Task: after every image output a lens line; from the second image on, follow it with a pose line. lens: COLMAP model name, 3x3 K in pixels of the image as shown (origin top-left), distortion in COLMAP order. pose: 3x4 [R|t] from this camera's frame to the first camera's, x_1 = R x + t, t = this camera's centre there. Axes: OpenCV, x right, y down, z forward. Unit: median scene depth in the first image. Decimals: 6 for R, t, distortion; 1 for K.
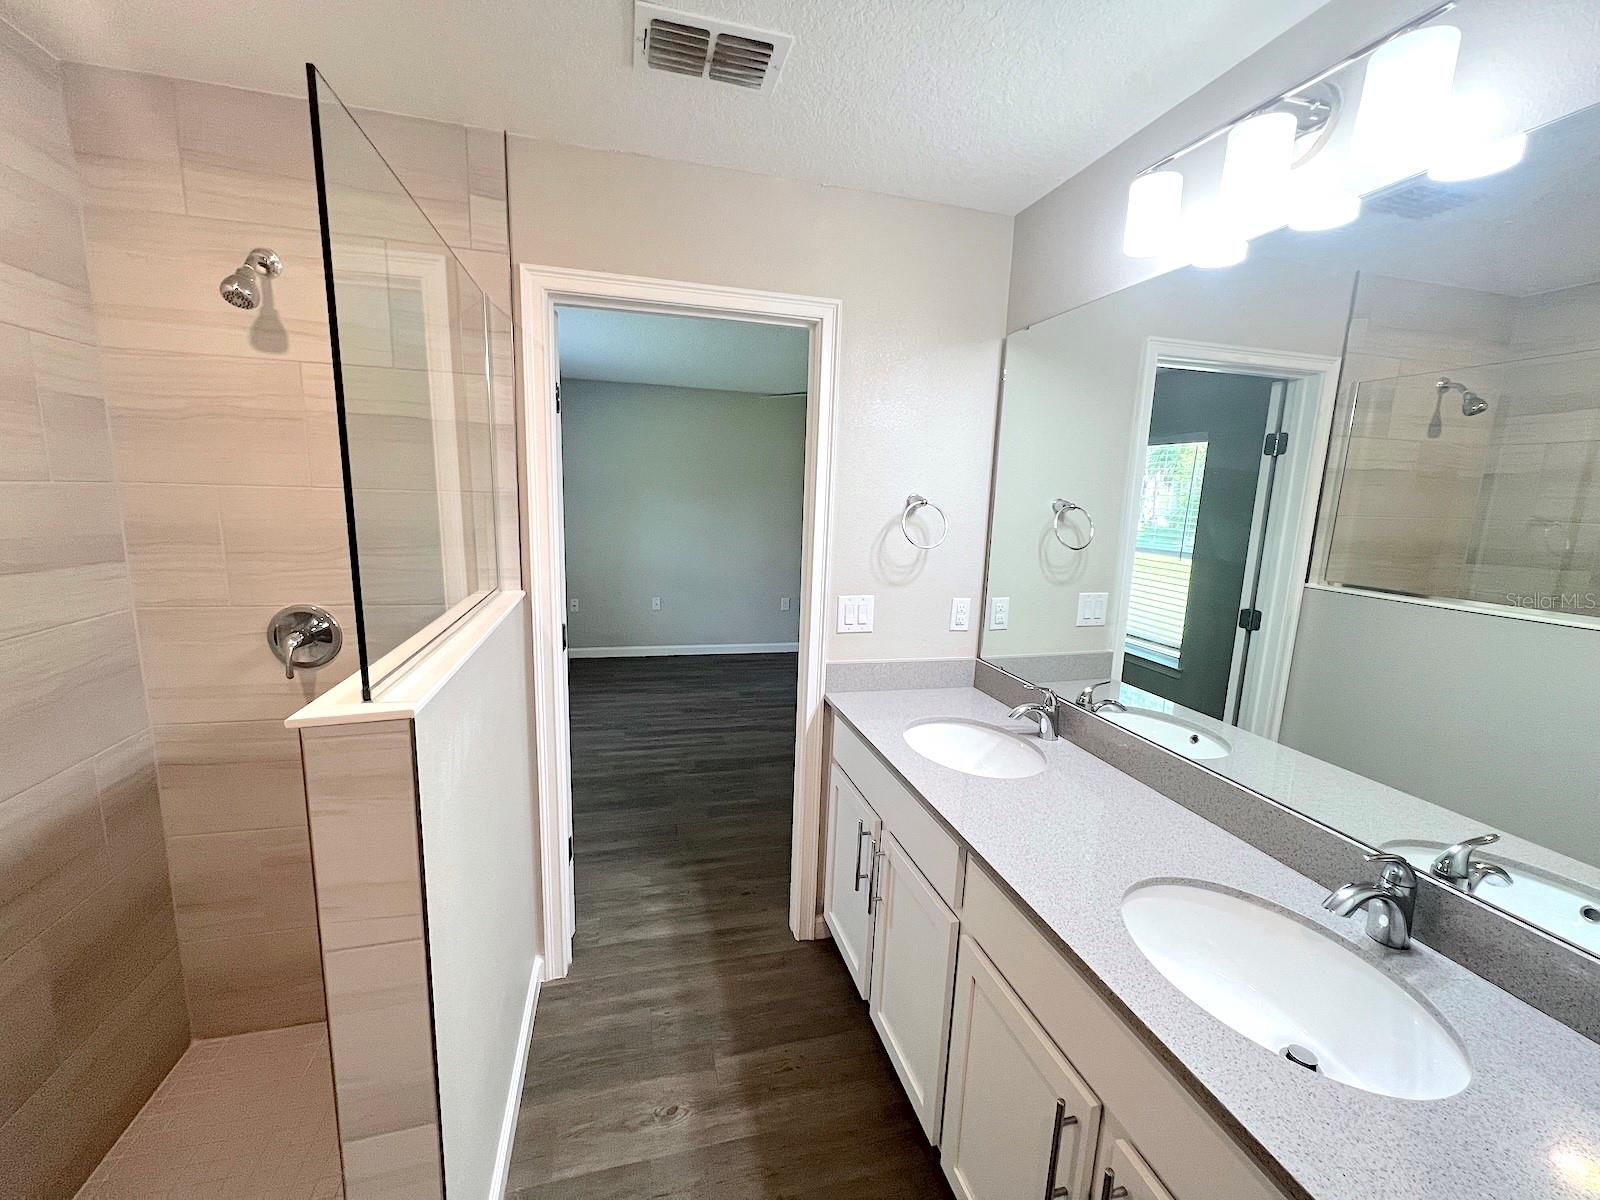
lens RADIAL K [[641.4, 0, 798.5], [0, 641.4, 600.3], [0, 0, 1]] dist [-0.001737, 0.000403]
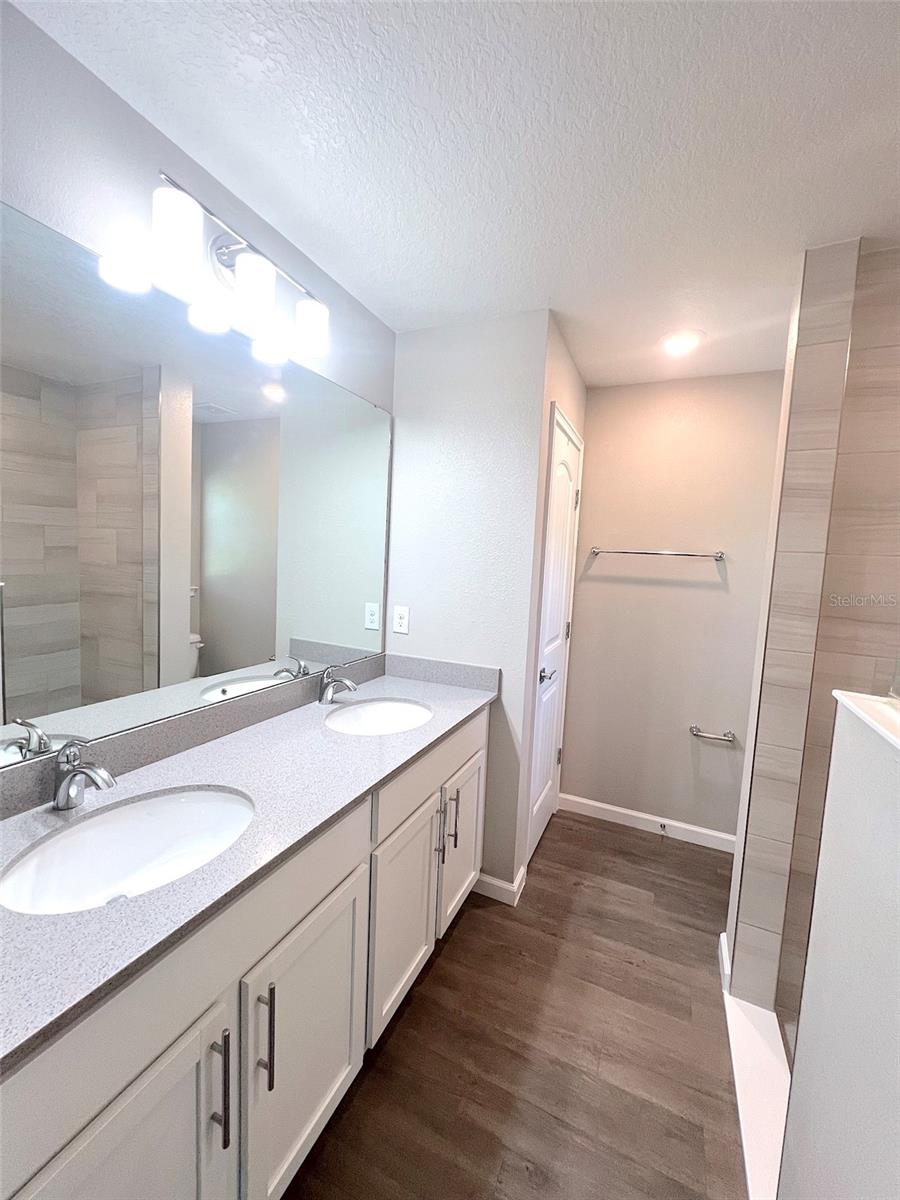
lens RADIAL K [[481.1, 0, 452.6], [0, 481.1, 599.3], [0, 0, 1]] dist [-0.001737, 0.000403]
pose [[-0.769848, -0.129693, 0.624911, -0.282605], [0.032196, 0.969997, 0.240975, -0.148990], [-0.637415, 0.205633, -0.742575, 1.083808]]
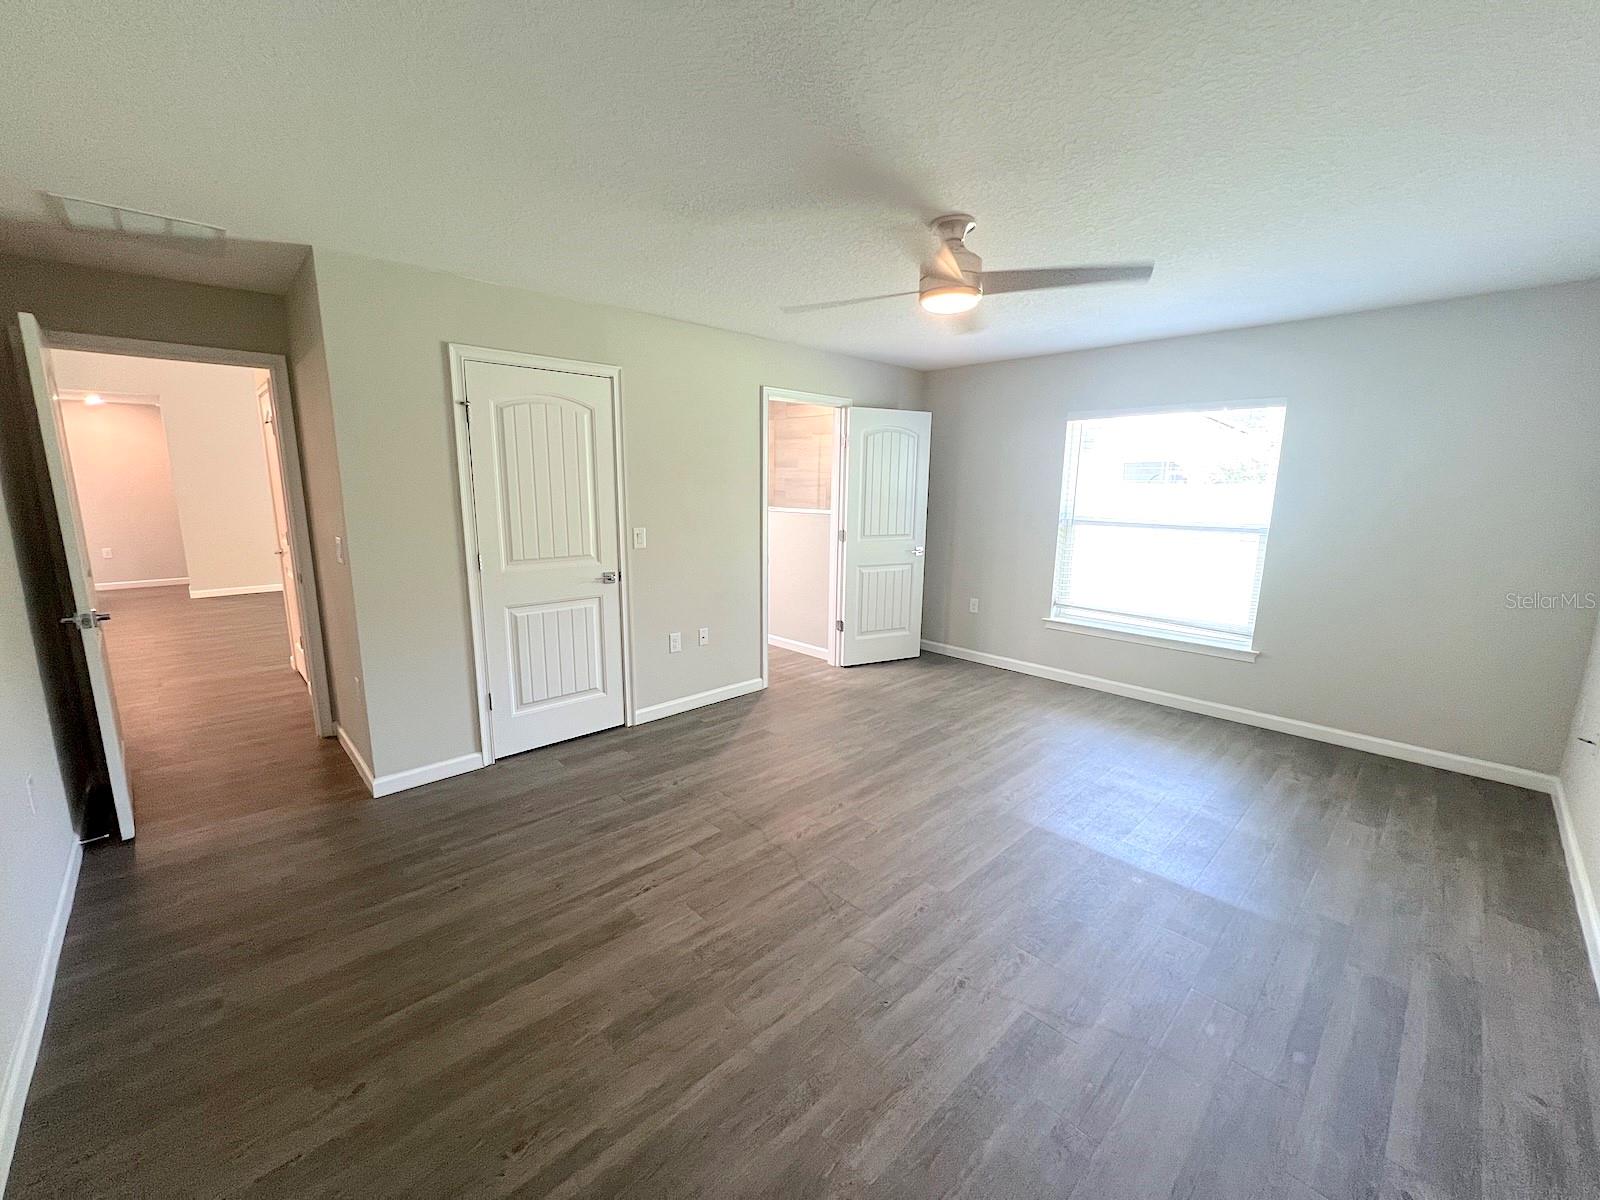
lens RADIAL K [[640.9, 0, 797.3], [0, 640.9, 599.4], [0, 0, 1]] dist [-0.002426, 0.000373]
pose [[-0.876500, 0.045902, -0.479208, 1.136237], [-0.116880, 0.945367, 0.304335, -0.510532], [0.466997, 0.322760, -0.823250, 3.457562]]
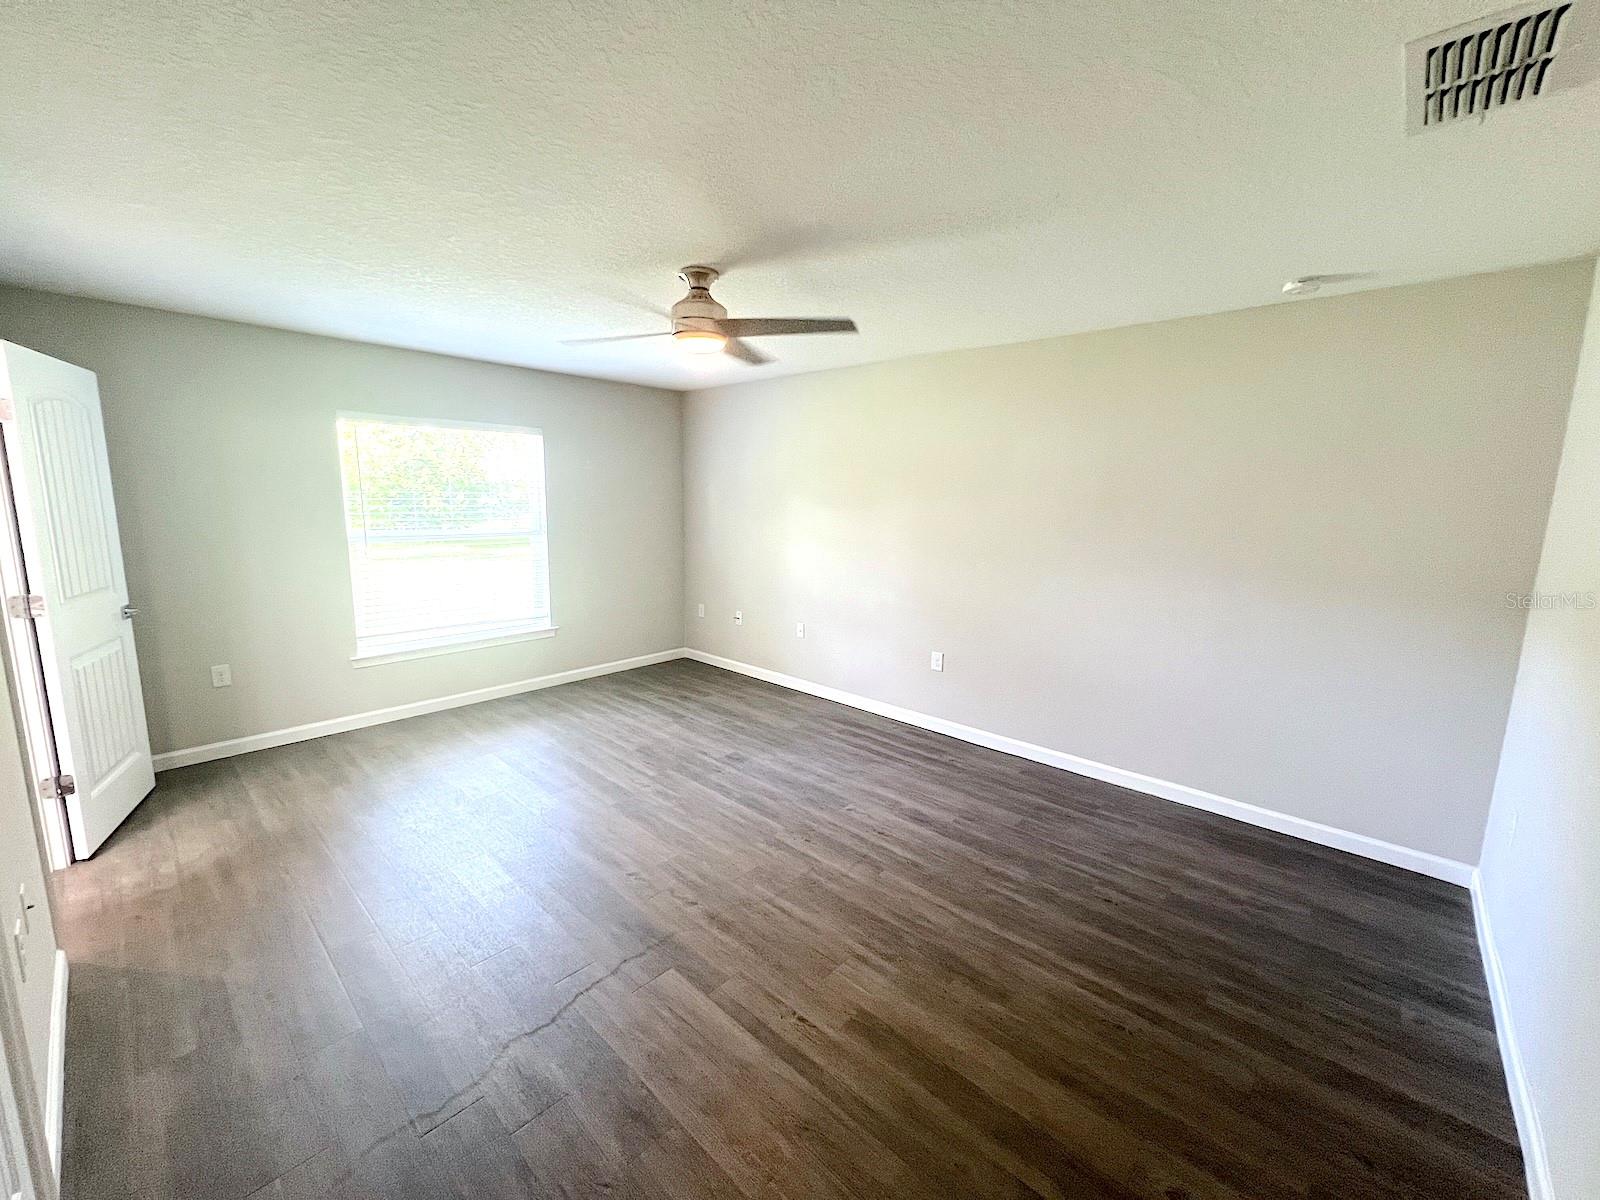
lens RADIAL K [[640.9, 0, 797.3], [0, 640.9, 599.4], [0, 0, 1]] dist [-0.002426, 0.000373]
pose [[0.535064, 0.111150, -0.837468, 1.616444], [-0.138117, 0.989479, 0.043081, -0.236959], [0.833445, 0.092617, 0.544786, 1.749575]]
